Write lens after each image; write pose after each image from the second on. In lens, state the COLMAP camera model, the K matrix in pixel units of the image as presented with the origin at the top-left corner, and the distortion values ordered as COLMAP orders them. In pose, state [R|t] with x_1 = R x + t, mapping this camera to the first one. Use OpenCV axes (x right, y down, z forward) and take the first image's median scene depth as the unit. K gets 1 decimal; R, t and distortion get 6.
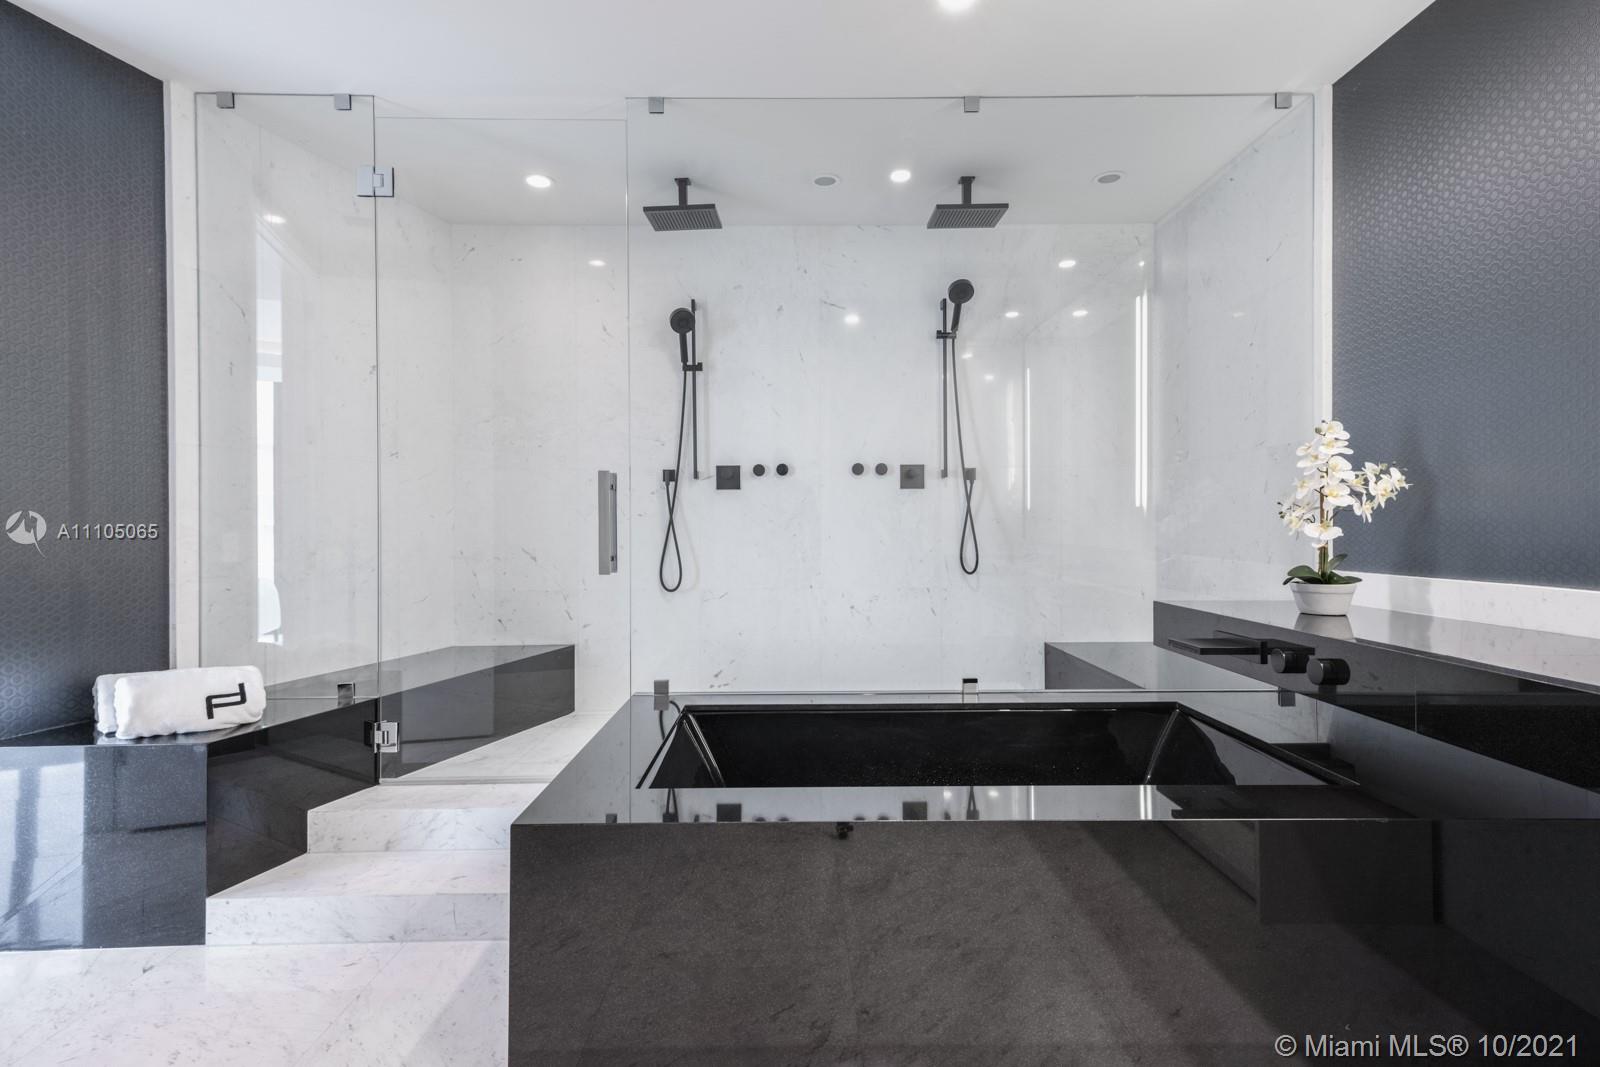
lens RADIAL K [[796.0, 0, 794.6], [0, 796.0, 529.3], [0, 0, 1]] dist [0.017892, 0.000259]
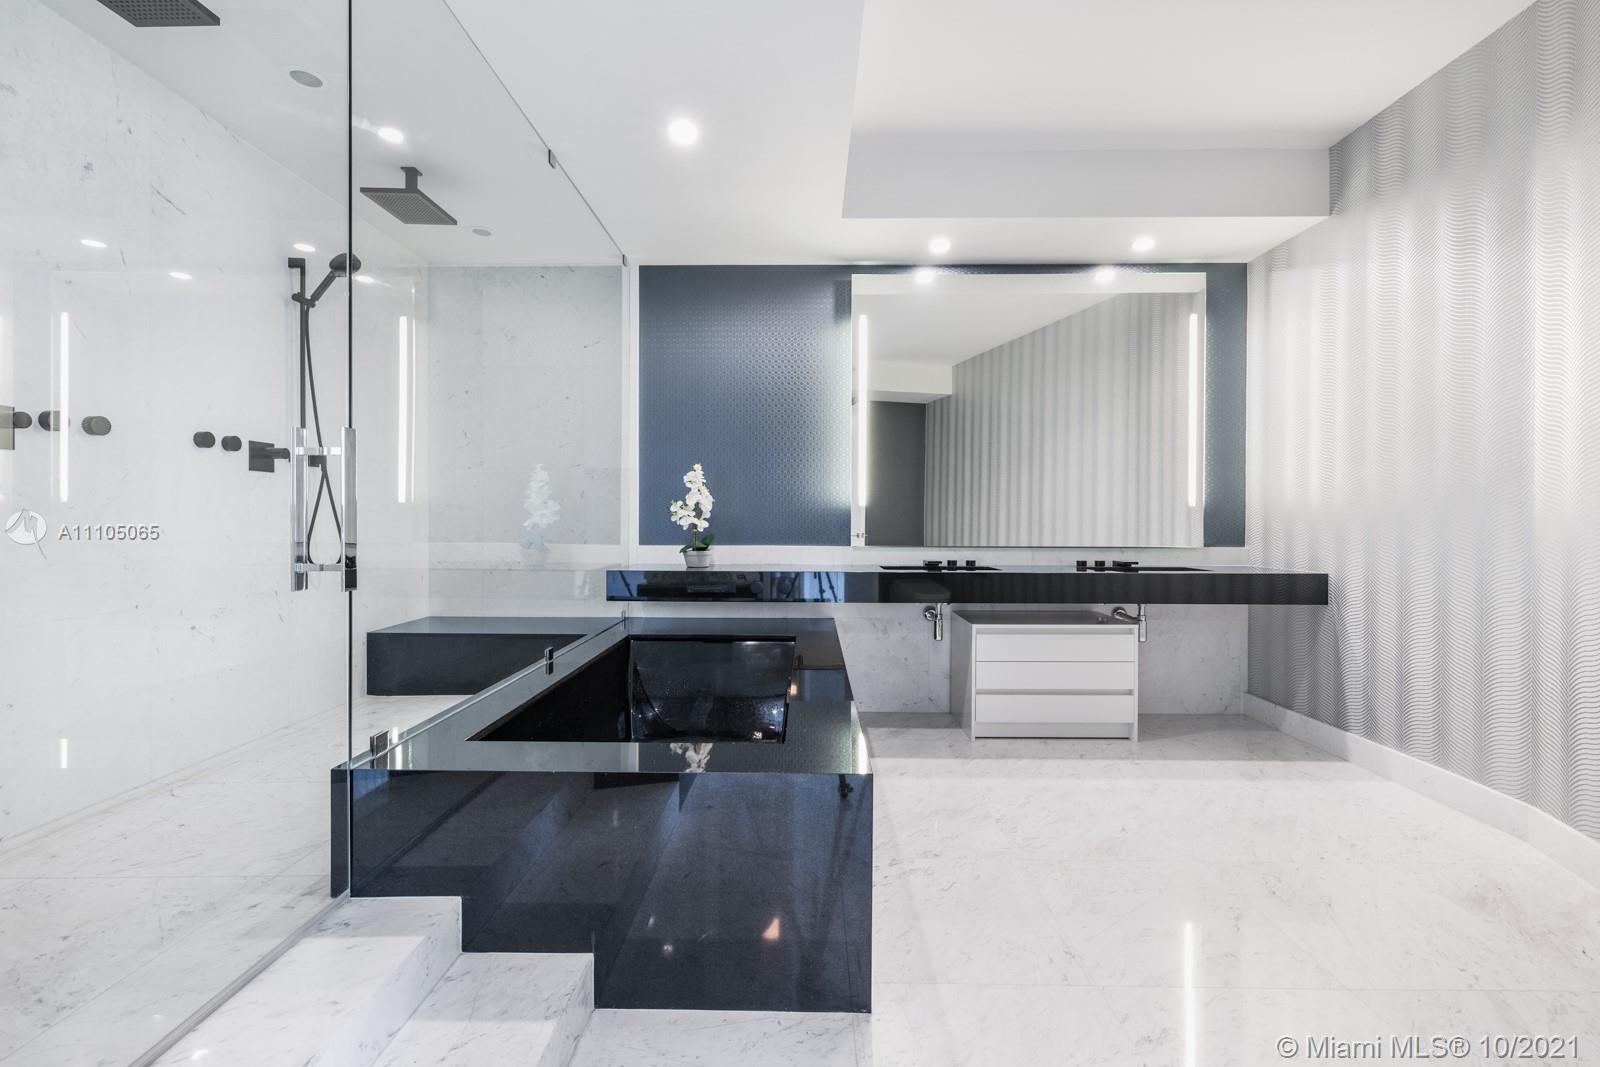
lens RADIAL K [[674.9, 0, 794.8], [0, 674.9, 528.5], [0, 0, 1]] dist [-0.001457, 0.000317]
pose [[0.020110, -0.006188, 0.999779, -0.544128], [-0.000754, 0.999980, 0.006204, 0.003156], [-0.999797, -0.000879, 0.020105, 0.442464]]
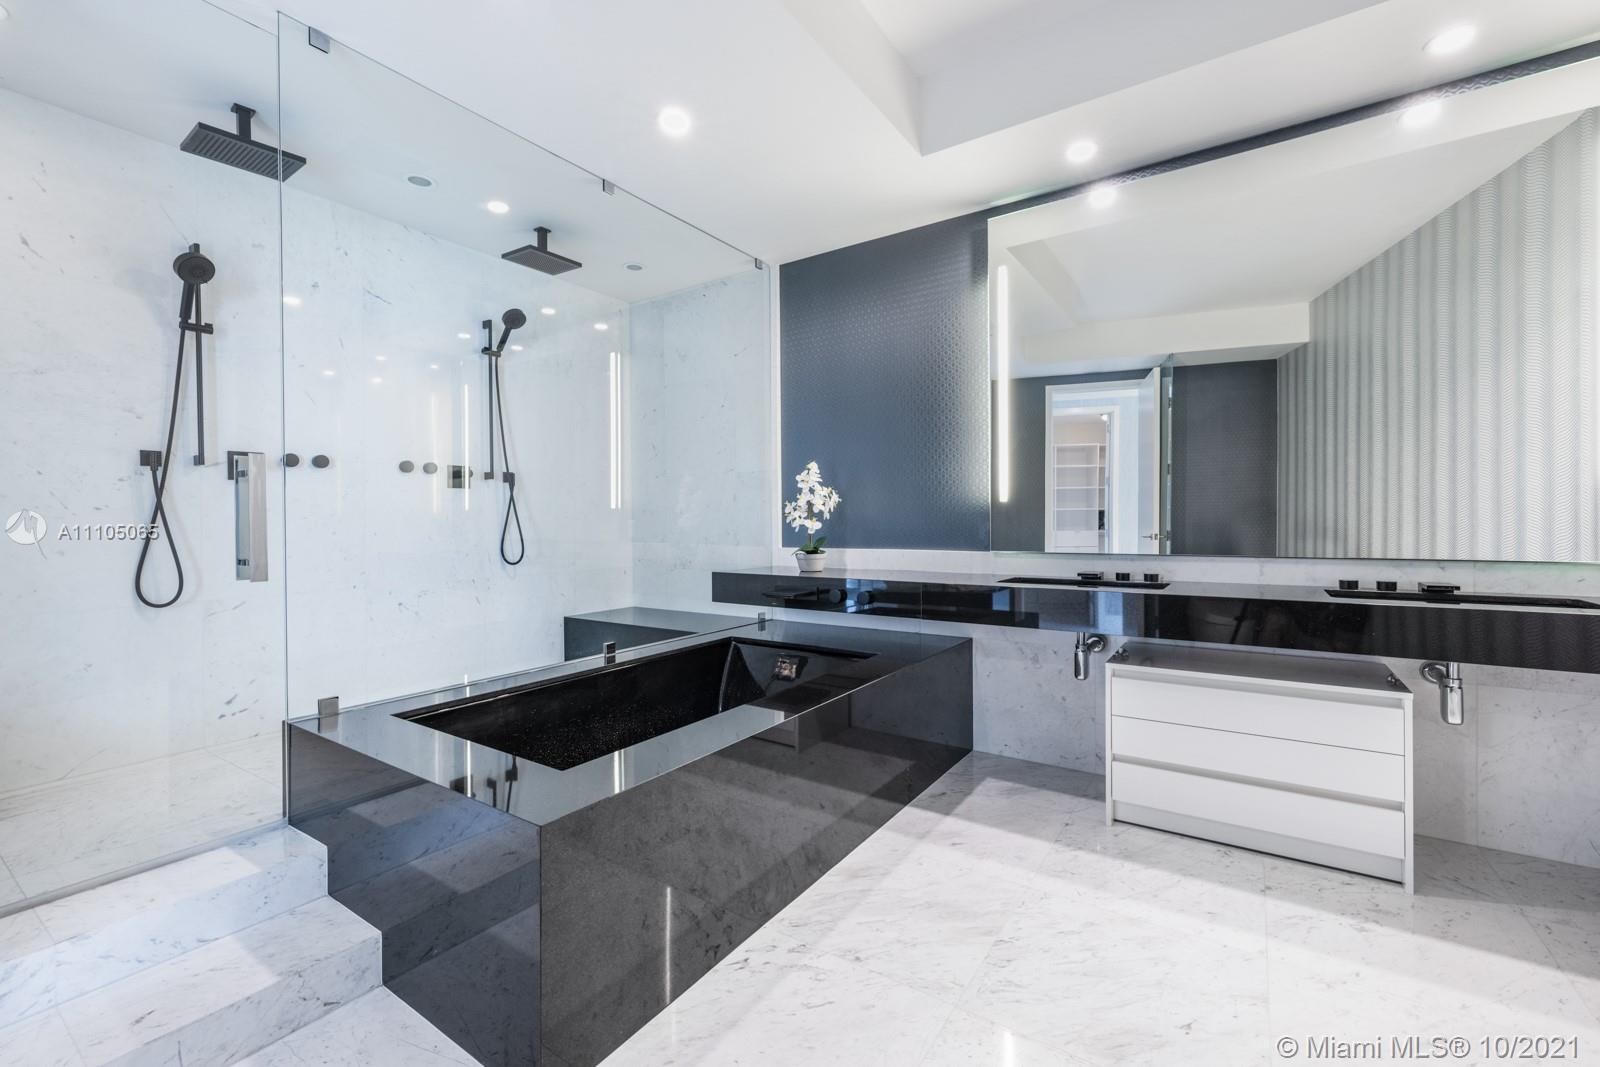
lens RADIAL K [[674.9, 0, 794.0], [0, 674.9, 527.1], [0, 0, 1]] dist [-0.001457, 0.000317]
pose [[0.567666, -0.006413, 0.823234, -0.349989], [0.006332, 0.999974, 0.003423, 0.001525], [-0.823234, 0.003270, 0.567692, 0.111341]]
